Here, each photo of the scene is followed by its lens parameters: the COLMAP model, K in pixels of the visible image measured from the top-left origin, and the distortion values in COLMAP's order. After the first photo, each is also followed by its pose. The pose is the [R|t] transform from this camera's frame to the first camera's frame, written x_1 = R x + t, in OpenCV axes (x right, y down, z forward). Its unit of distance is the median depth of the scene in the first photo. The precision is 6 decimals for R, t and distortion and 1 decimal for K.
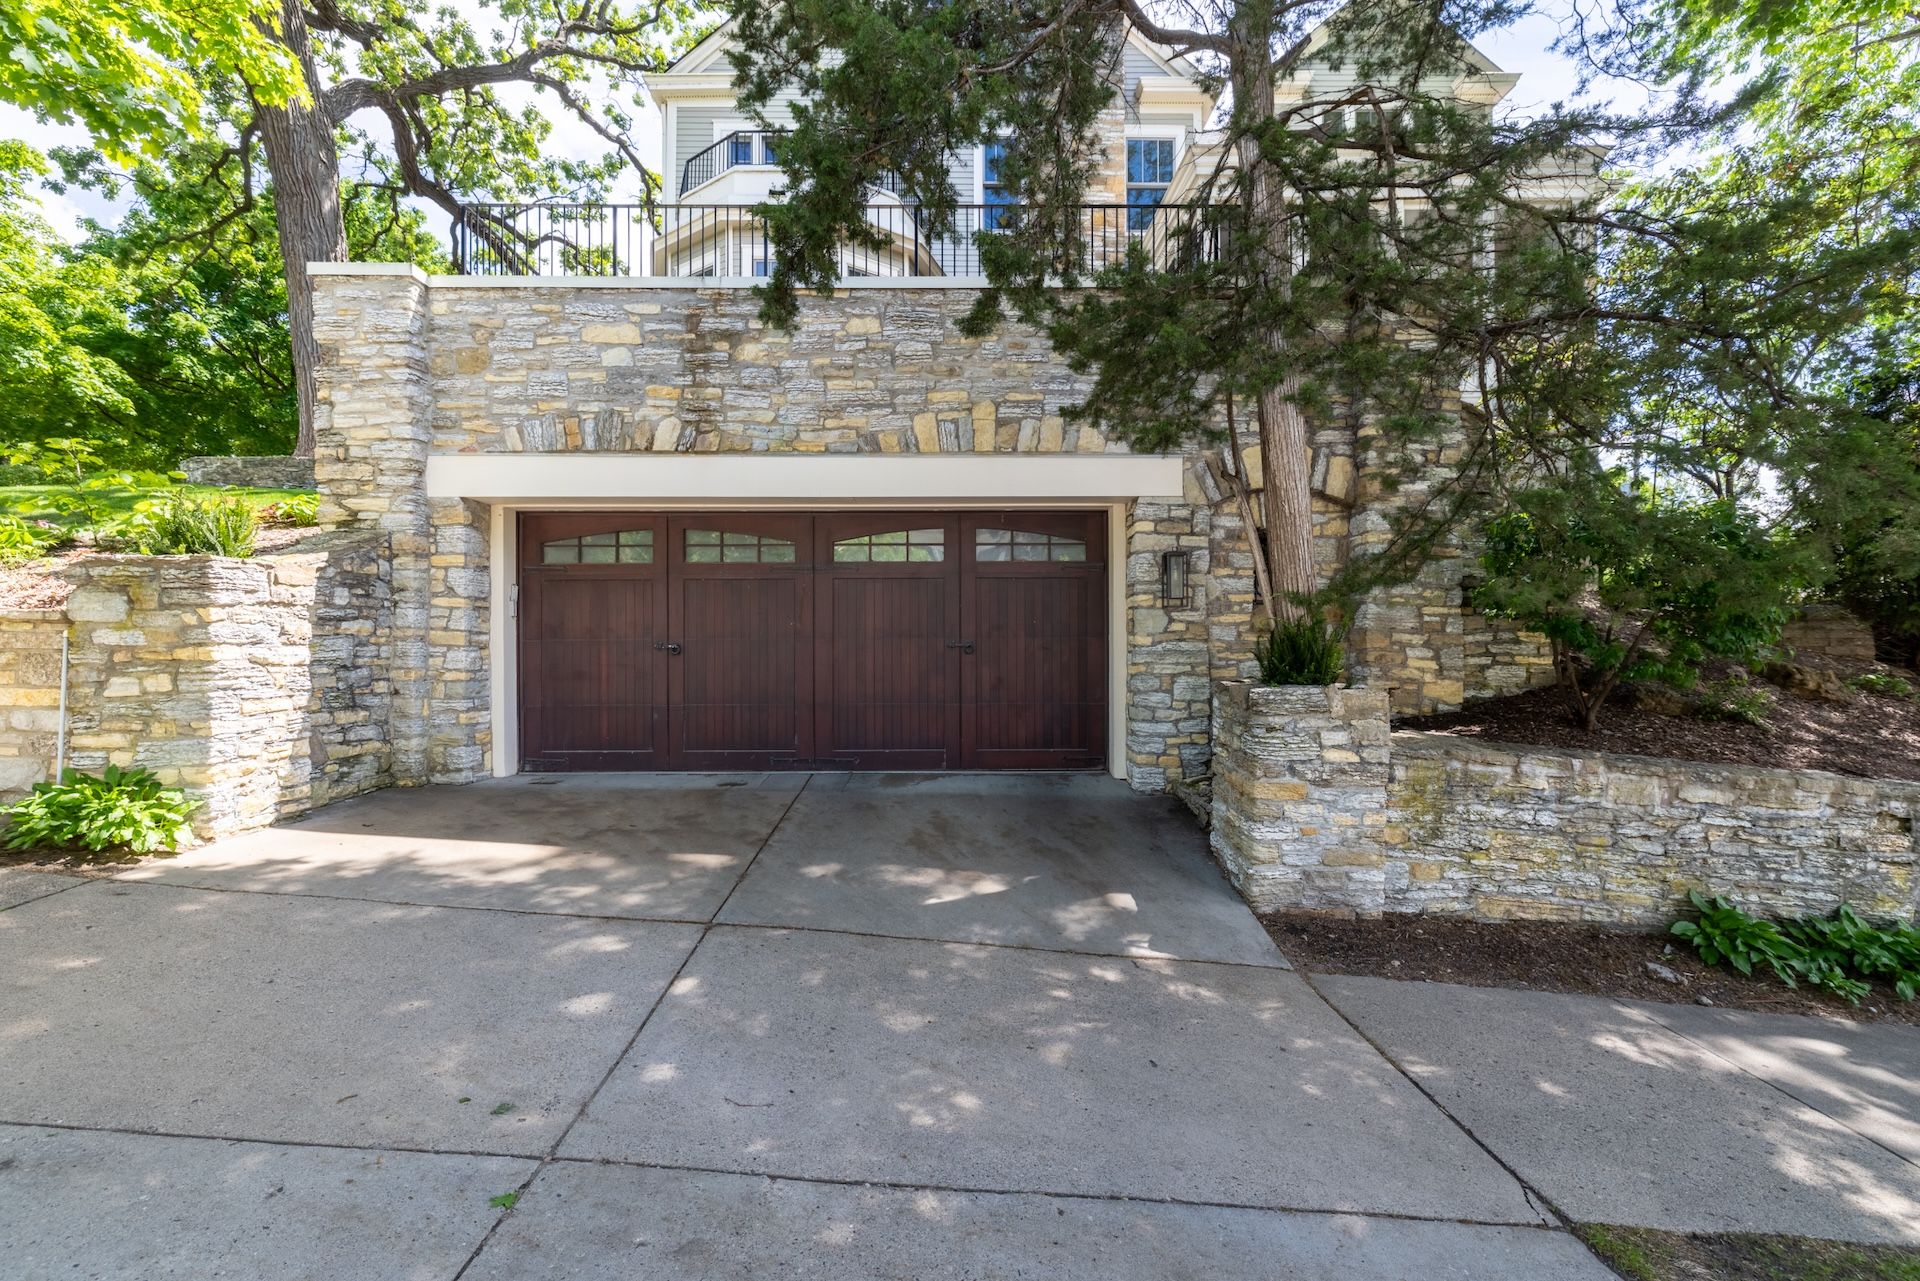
lens RADIAL K [[815.6, 0, 930.6], [0, 815.6, 645.9], [0, 0, 1]] dist [0.001652, -0.001262]
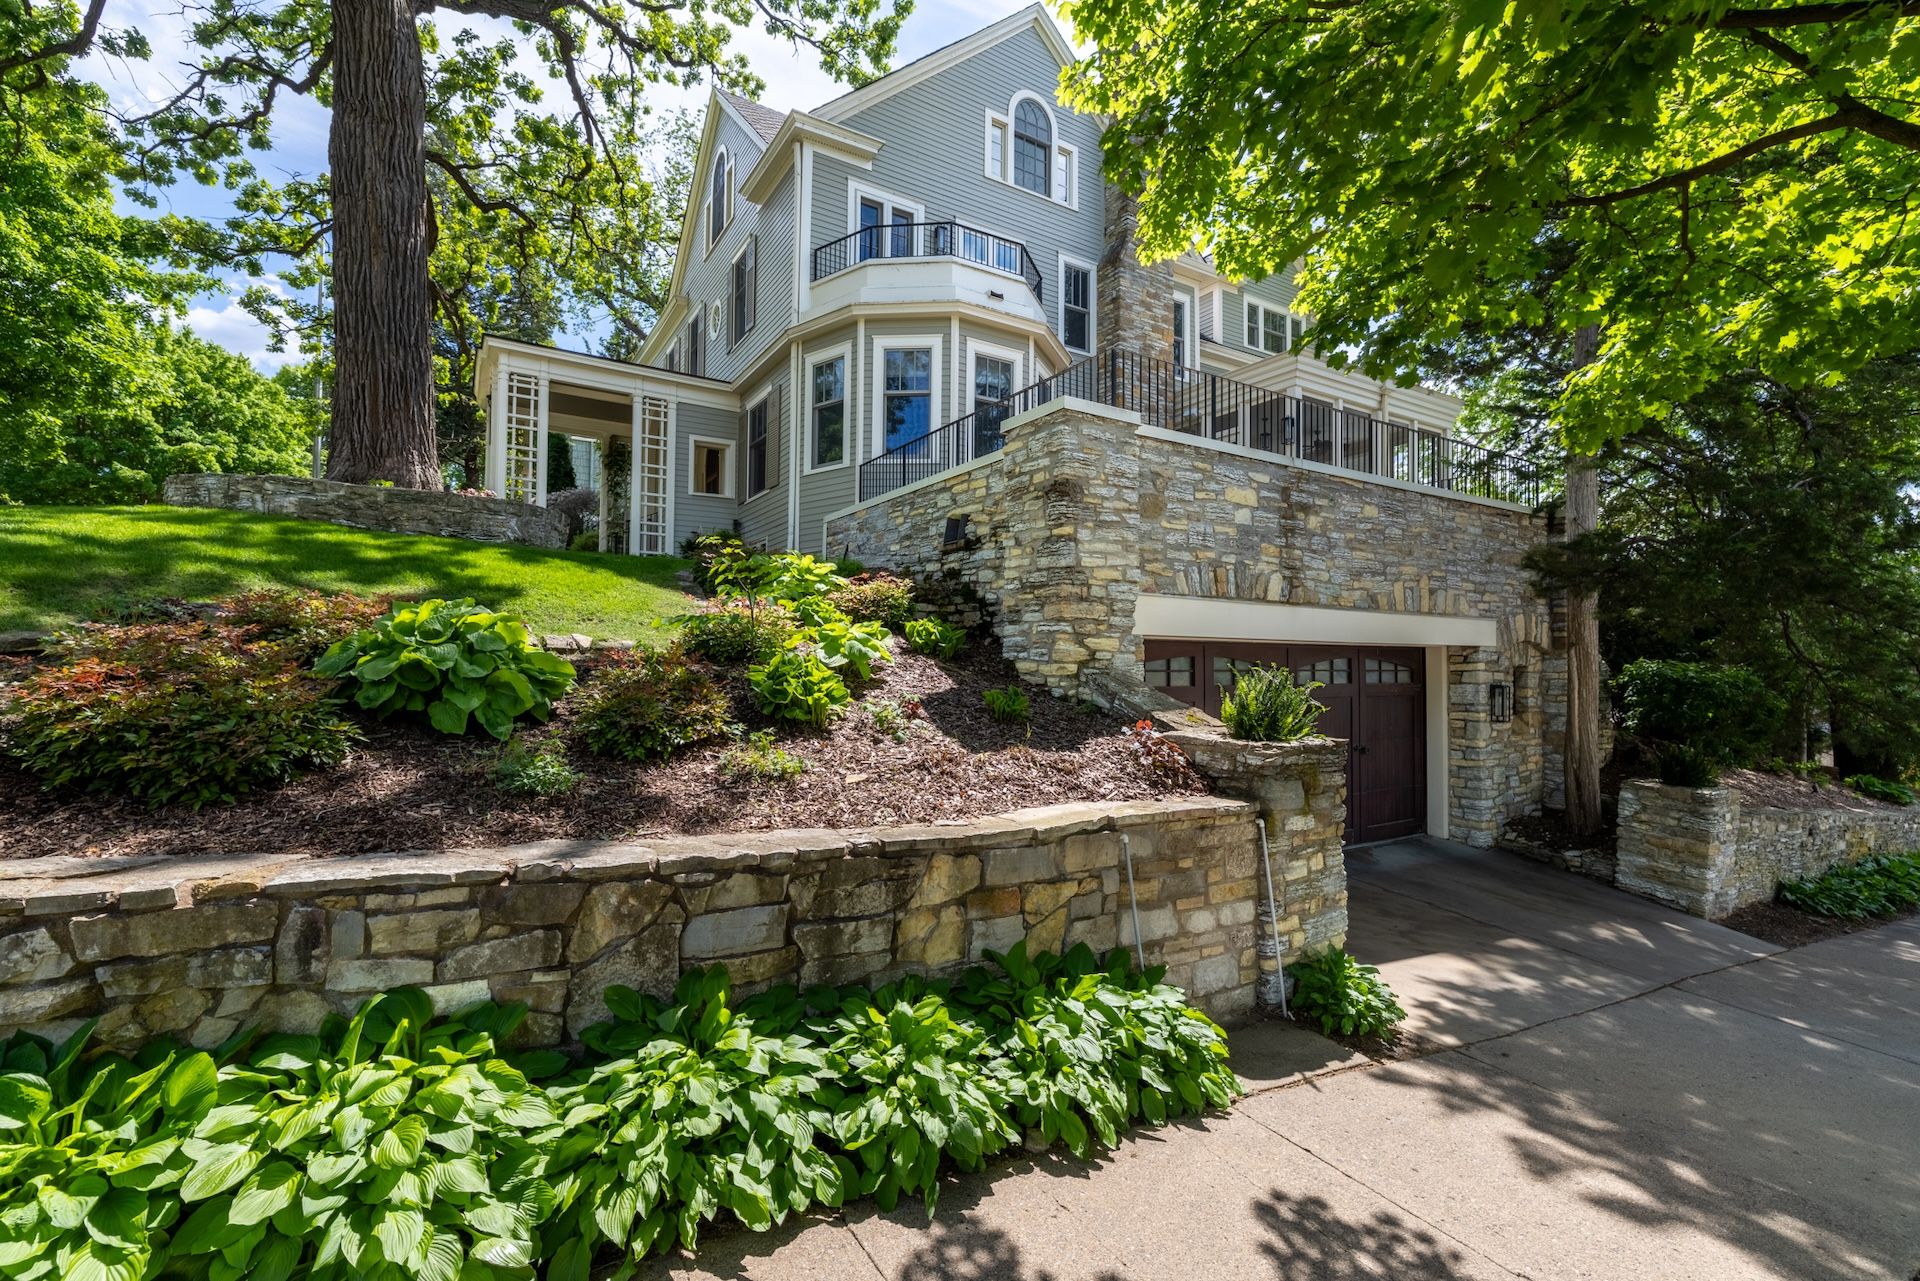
lens RADIAL K [[815.6, 0, 930.6], [0, 815.6, 645.9], [0, 0, 1]] dist [0.001652, -0.001262]
pose [[0.860327, 0.018651, 0.509401, -1.350643], [-0.010725, 0.999771, -0.018492, -0.147098], [-0.509630, 0.010446, 0.860330, 0.240943]]
